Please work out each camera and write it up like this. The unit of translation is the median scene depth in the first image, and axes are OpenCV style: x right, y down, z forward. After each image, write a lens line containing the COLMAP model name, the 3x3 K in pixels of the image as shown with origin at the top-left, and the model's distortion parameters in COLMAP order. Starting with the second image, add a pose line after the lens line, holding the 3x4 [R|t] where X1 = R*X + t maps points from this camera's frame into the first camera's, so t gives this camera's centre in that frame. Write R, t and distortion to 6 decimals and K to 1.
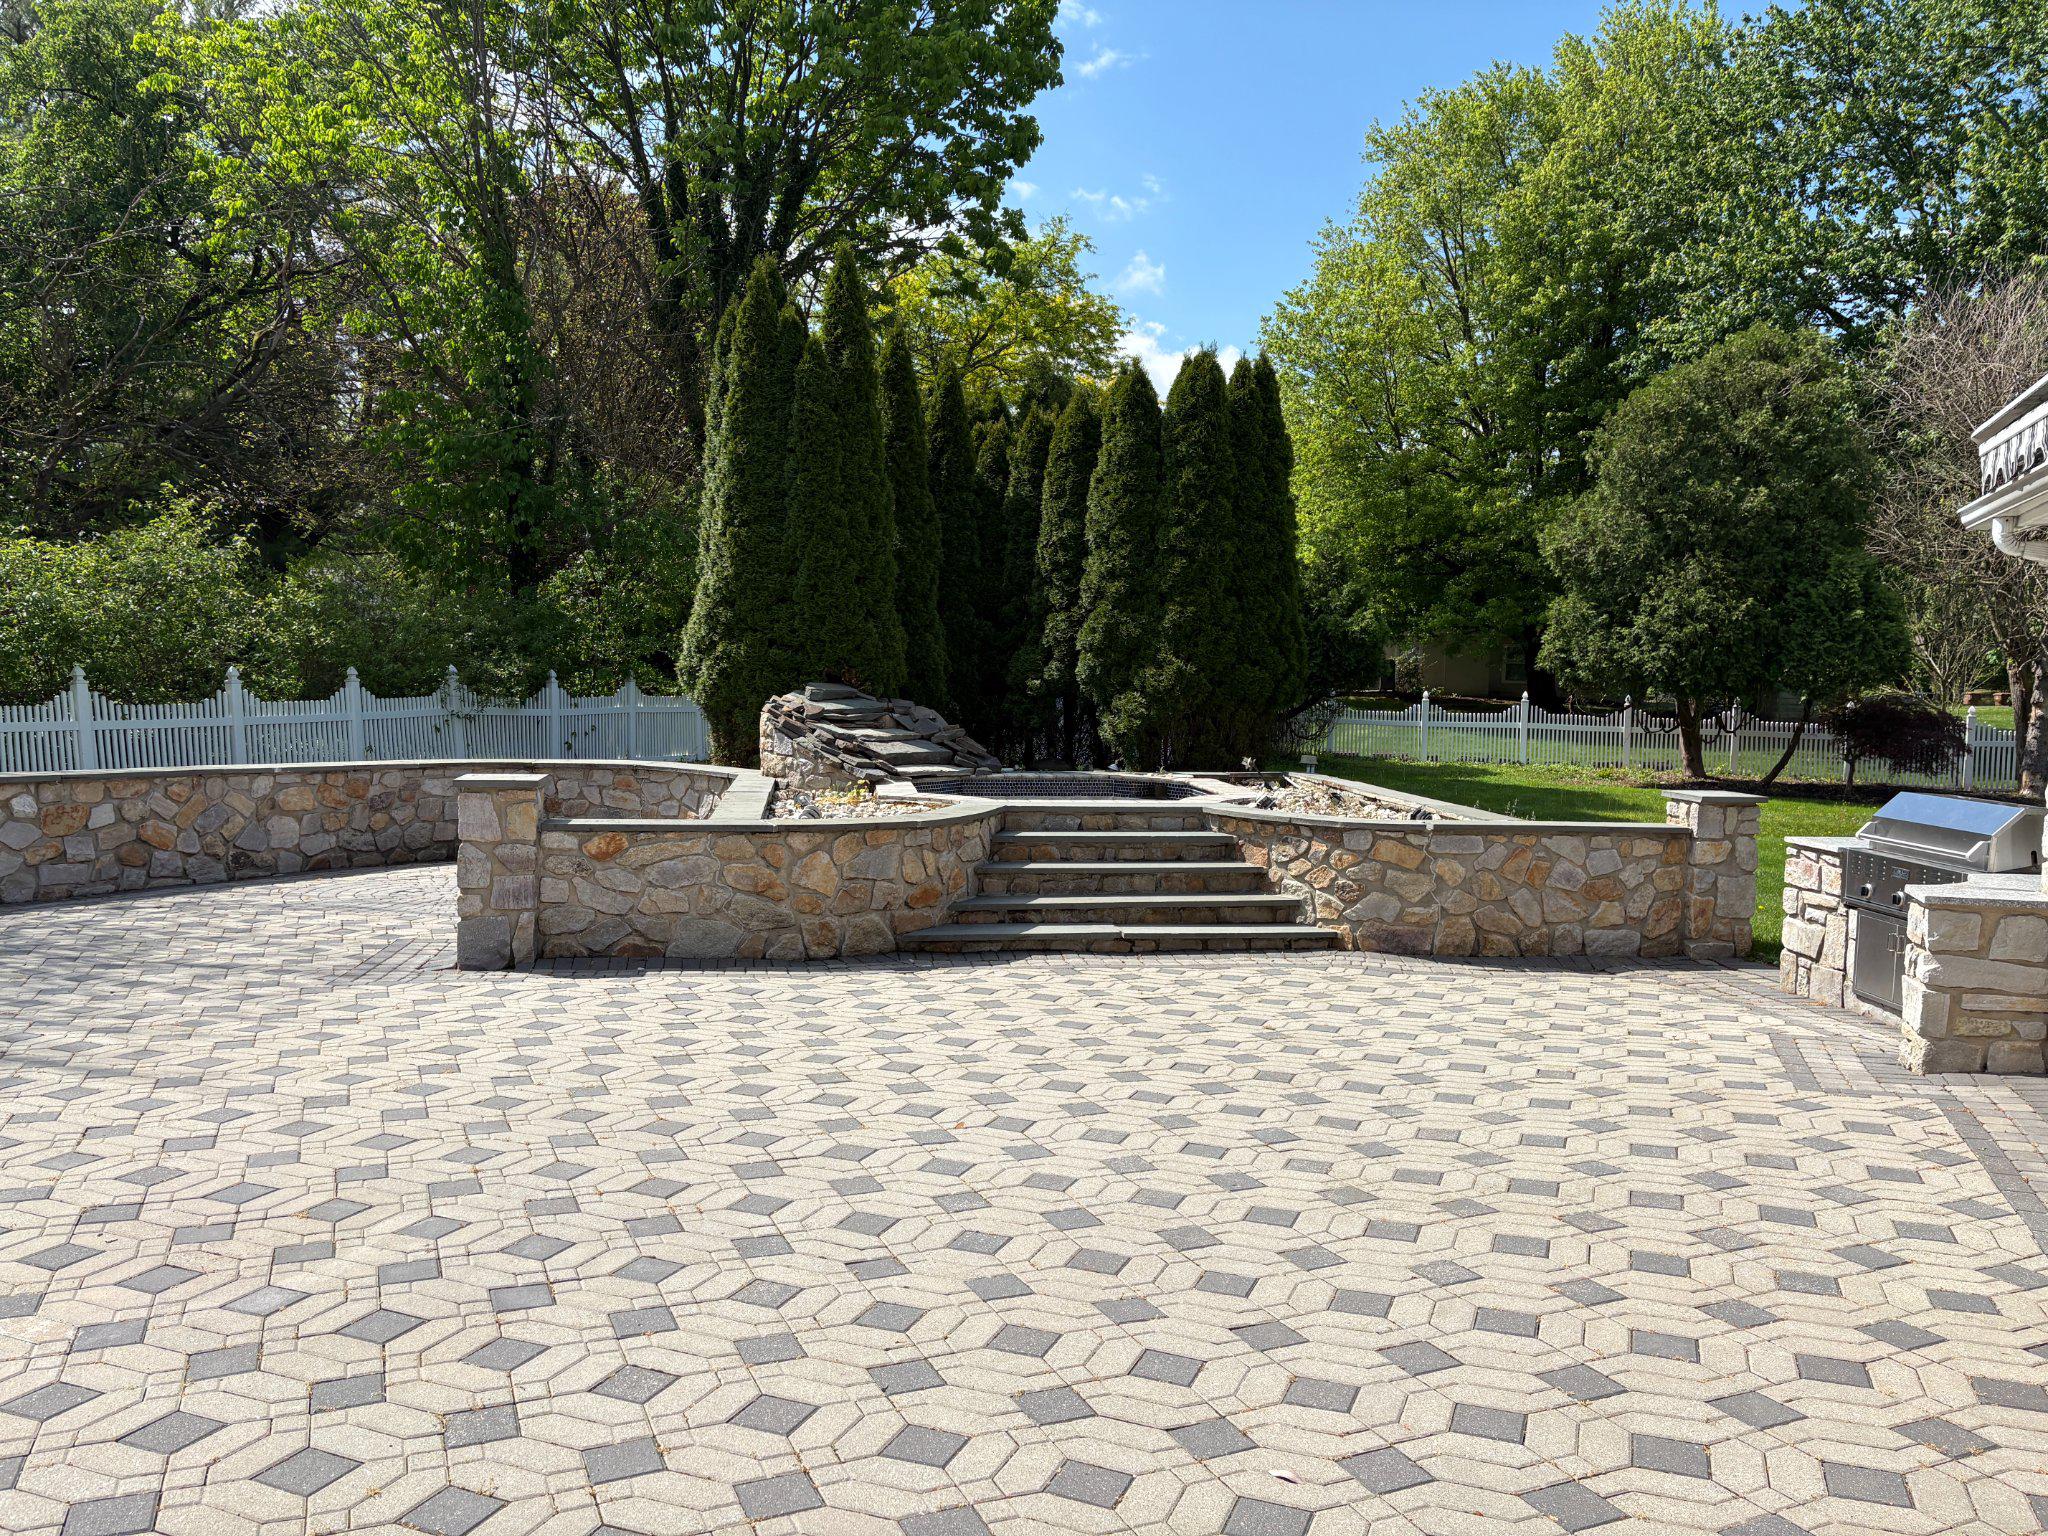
lens RADIAL K [[1544.5, 0, 1024.4], [0, 1544.5, 778.2], [0, 0, 1]] dist [0.054106, -0.055911]
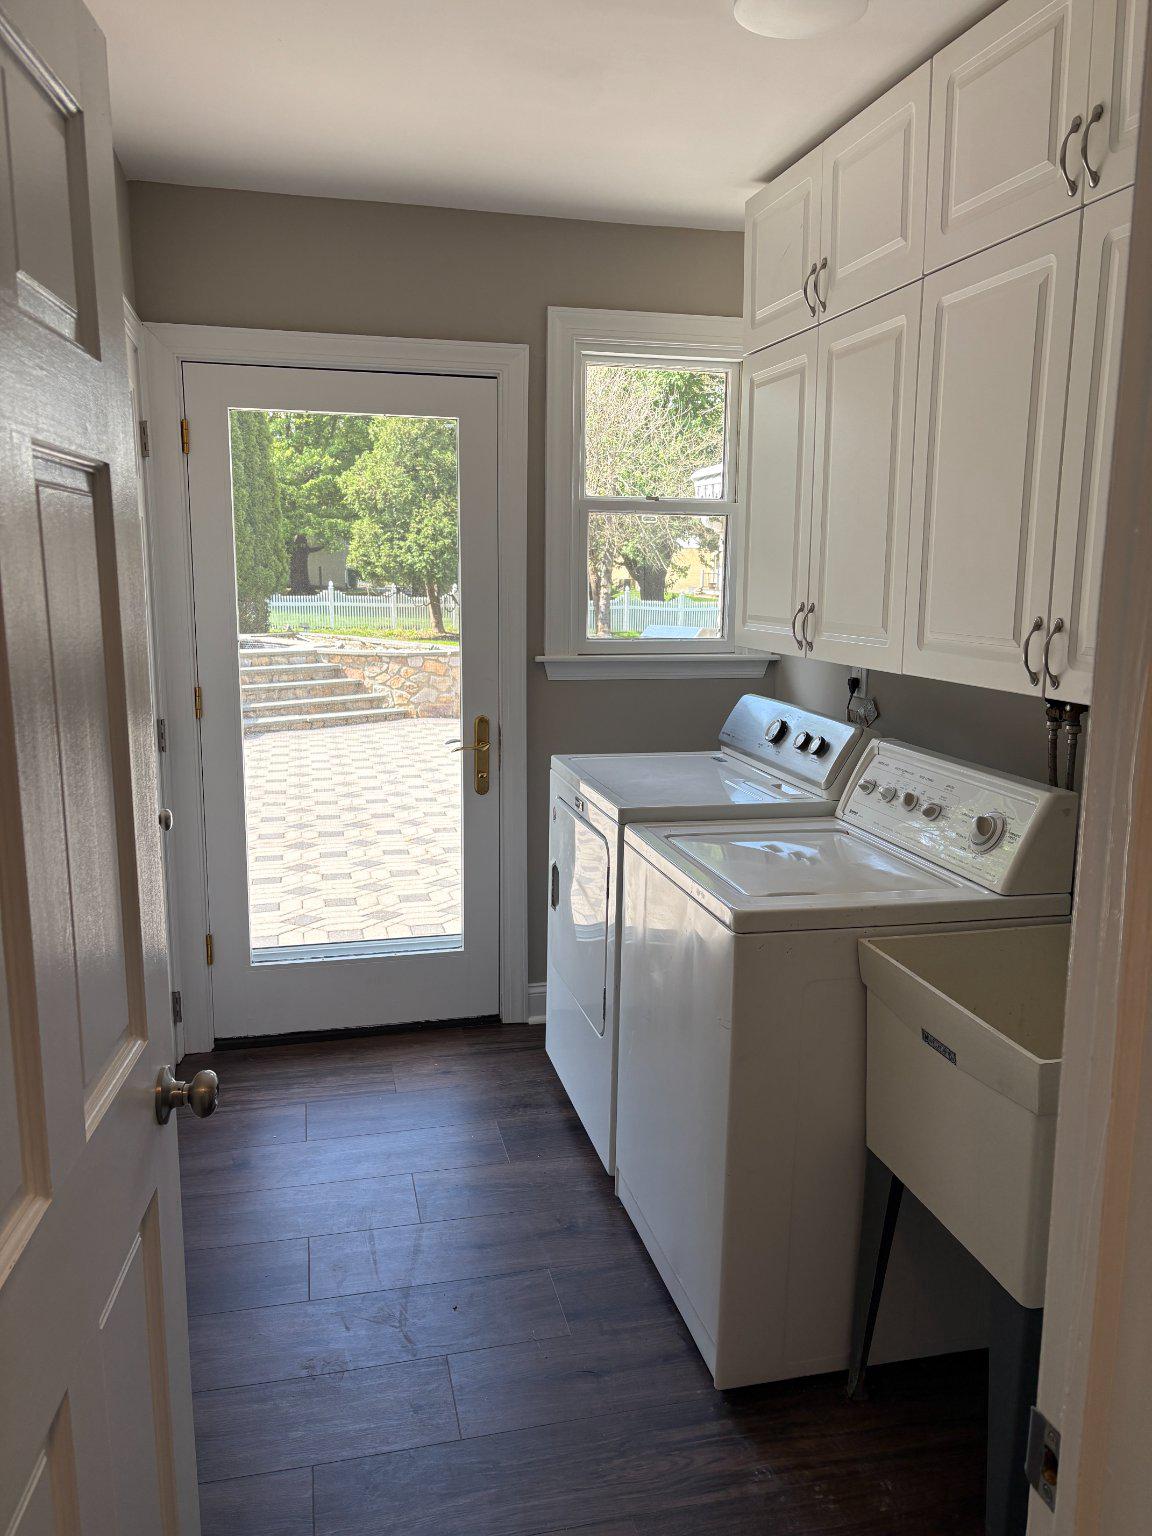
lens RADIAL K [[1158.4, 0, 579.3], [0, 1158.4, 779.0], [0, 0, 1]] dist [0.054106, -0.055911]
pose [[0.823747, -0.110013, 0.556182, -0.169857], [0.046947, 0.990860, 0.126460, 0.004524], [-0.565010, -0.078060, 0.821383, -0.124826]]
